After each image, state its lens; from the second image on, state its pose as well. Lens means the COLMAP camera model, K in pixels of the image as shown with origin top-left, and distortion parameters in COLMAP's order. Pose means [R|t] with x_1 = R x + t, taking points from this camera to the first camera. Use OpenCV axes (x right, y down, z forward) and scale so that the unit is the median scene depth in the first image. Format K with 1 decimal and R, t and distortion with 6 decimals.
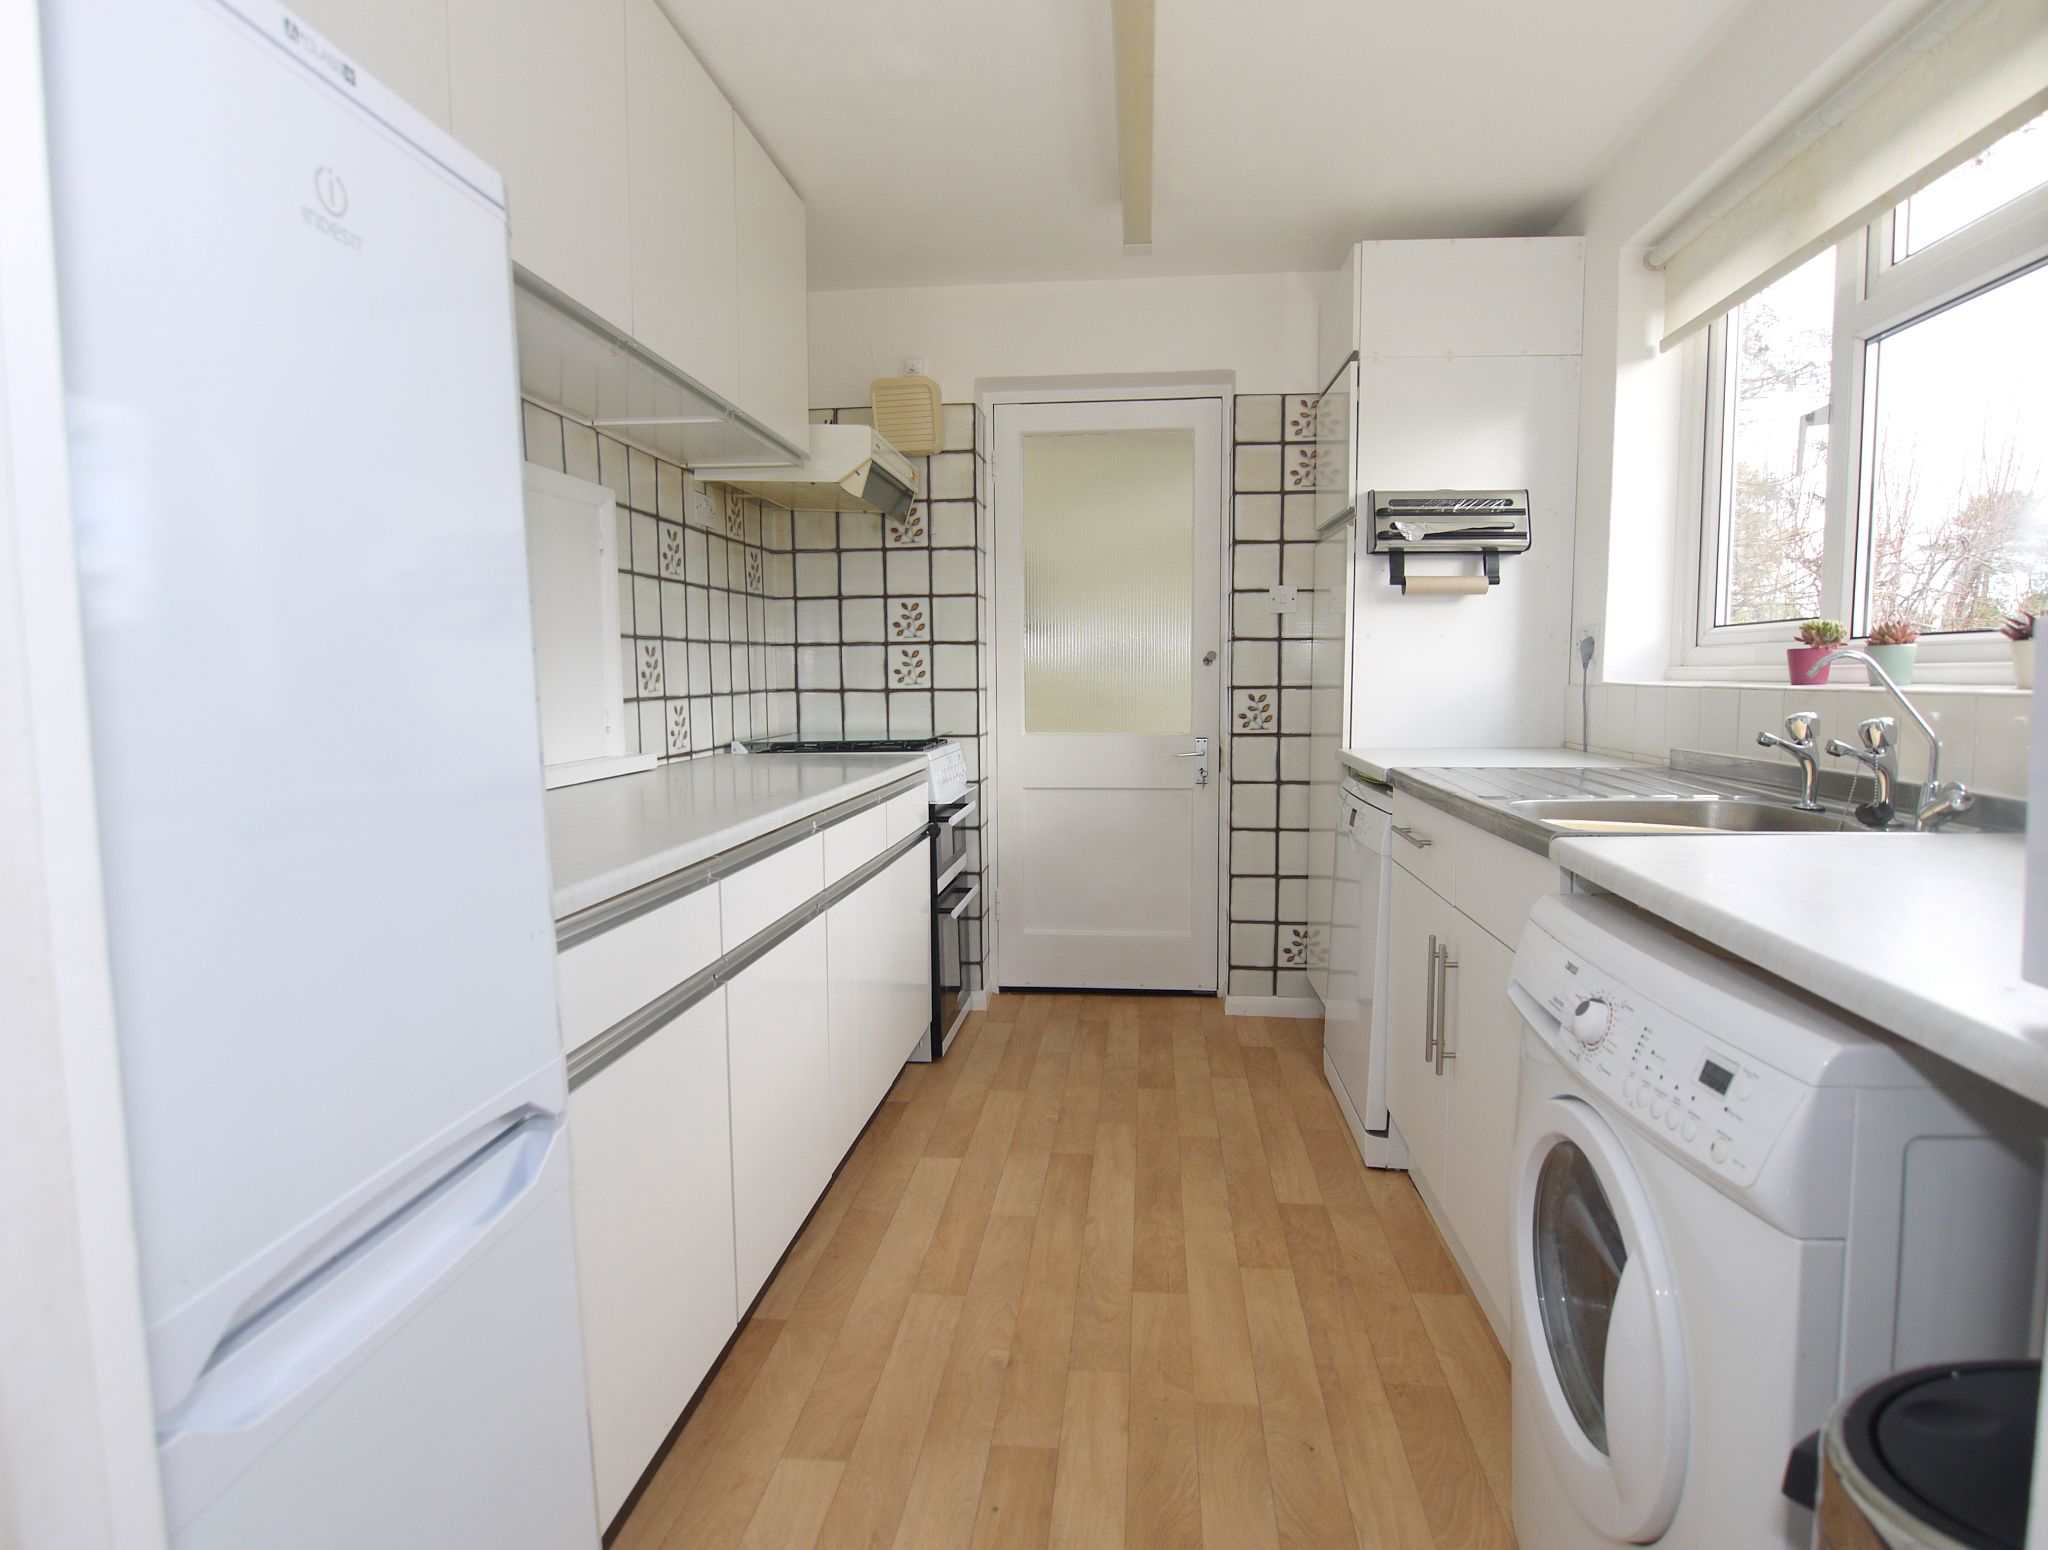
lens RADIAL K [[1092.7, 0, 1026.5], [0, 1092.7, 783.2], [0, 0, 1]] dist [-0.001894, -0.000053]
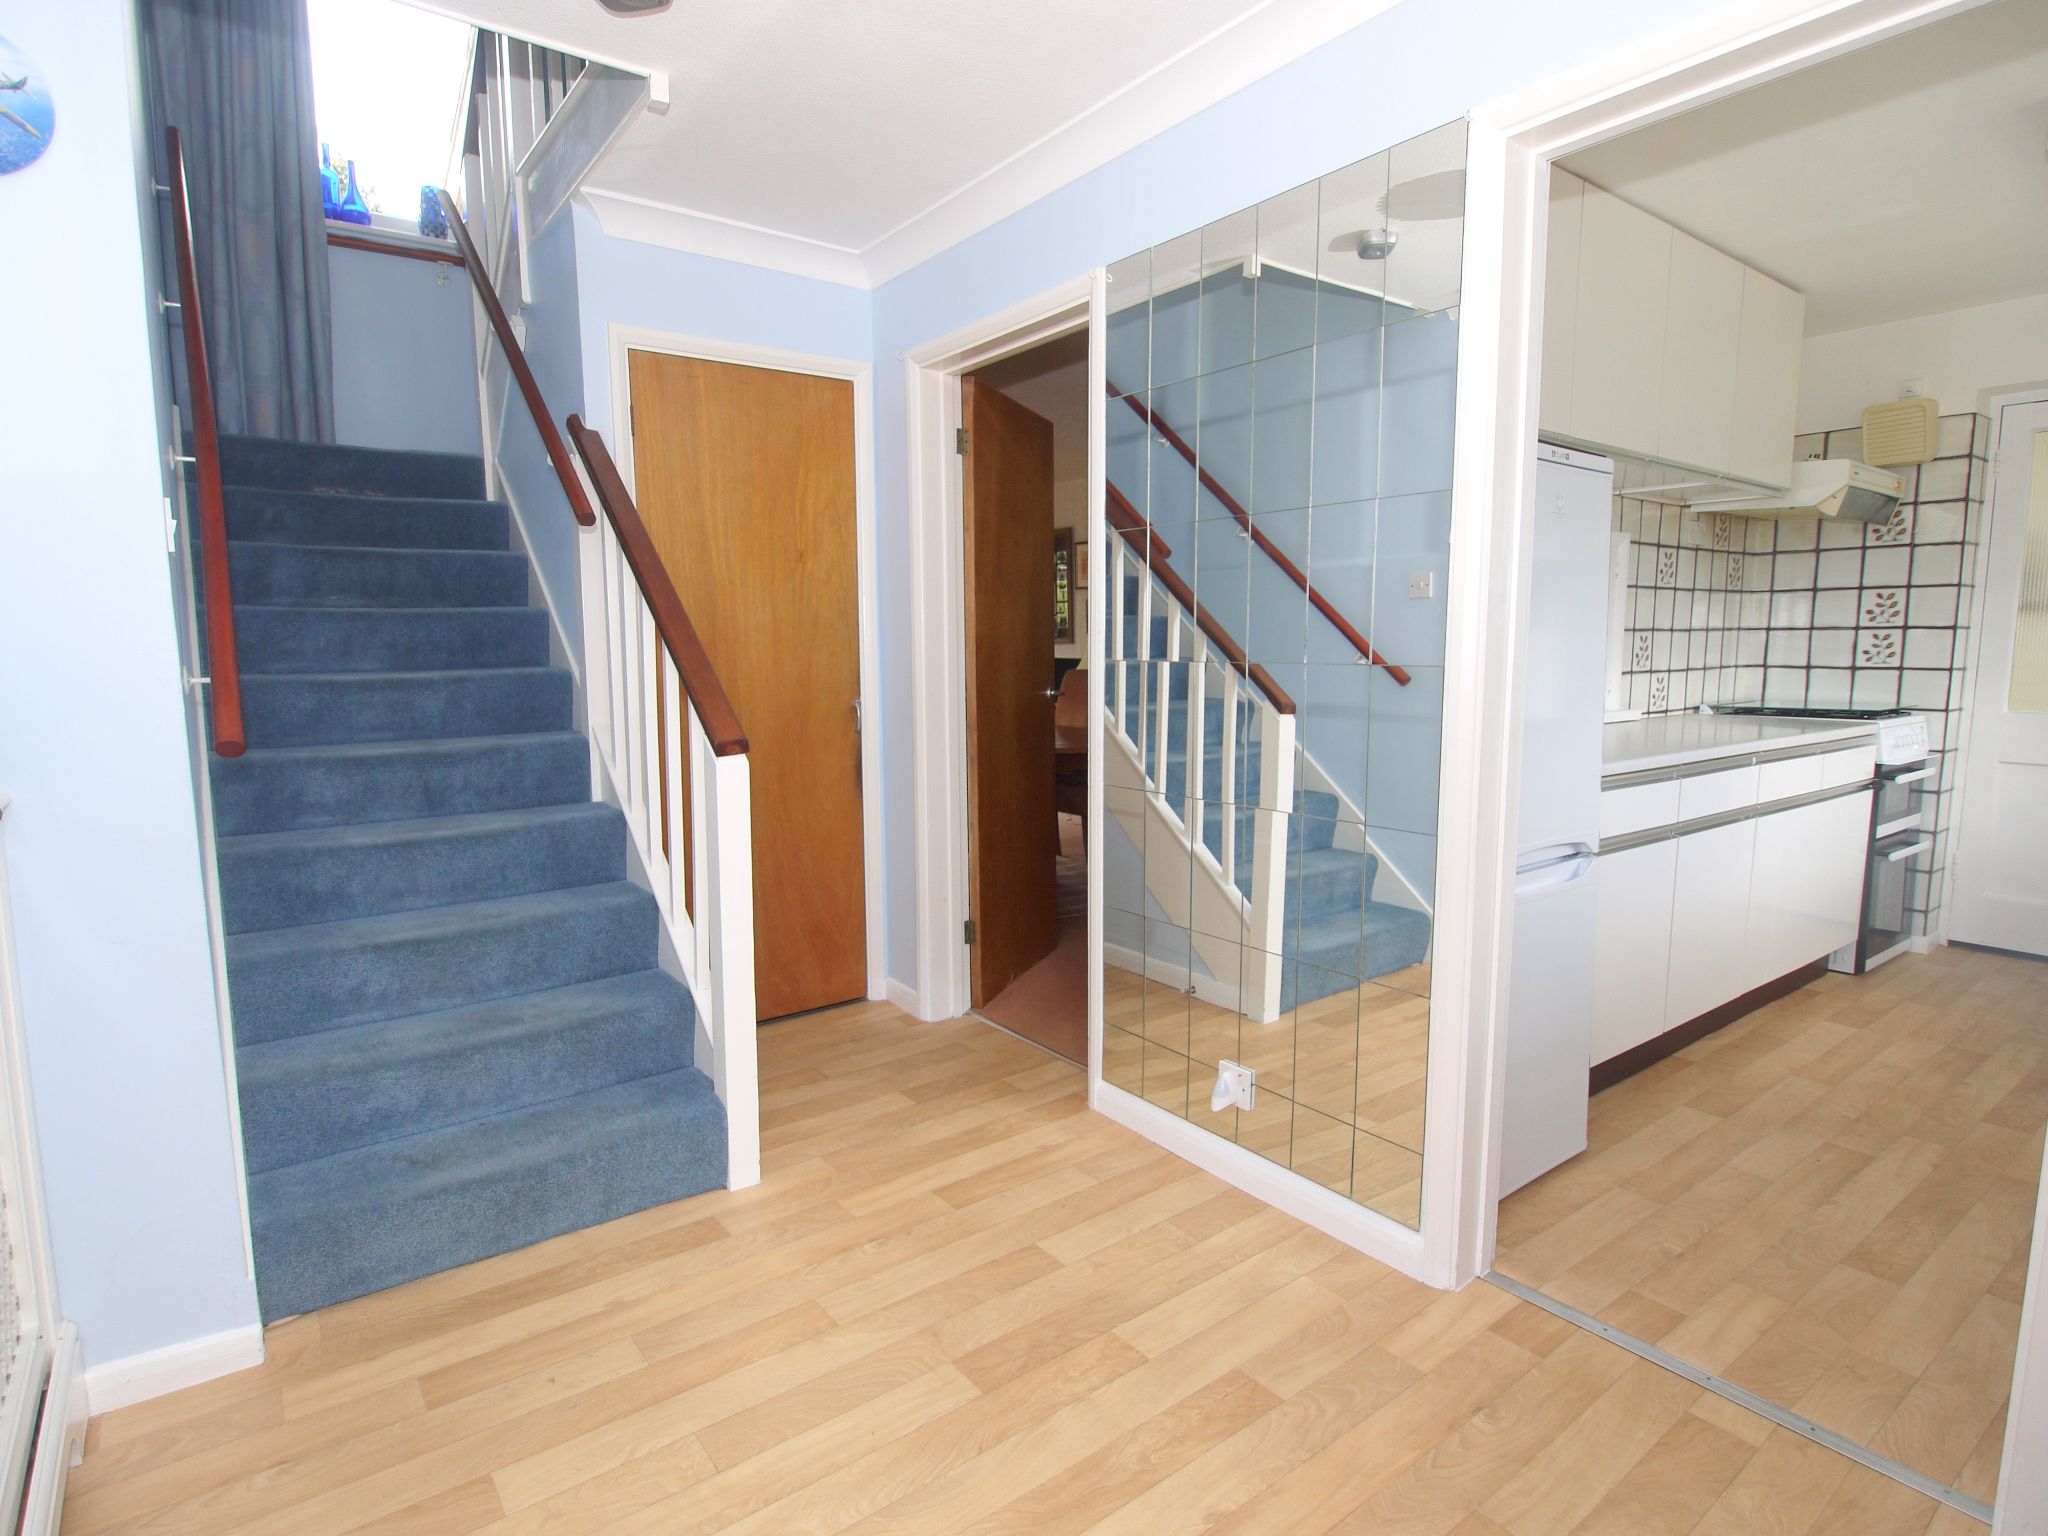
lens RADIAL K [[1072.0, 0, 1015.5], [0, 1072.0, 782.5], [0, 0, 1]] dist [-0.017625, -0.003260]
pose [[0.668051, 0.098525, -0.737564, 0.124823], [-0.069491, 0.995124, 0.069988, 0.021452], [0.740864, 0.004499, 0.671640, -0.443458]]
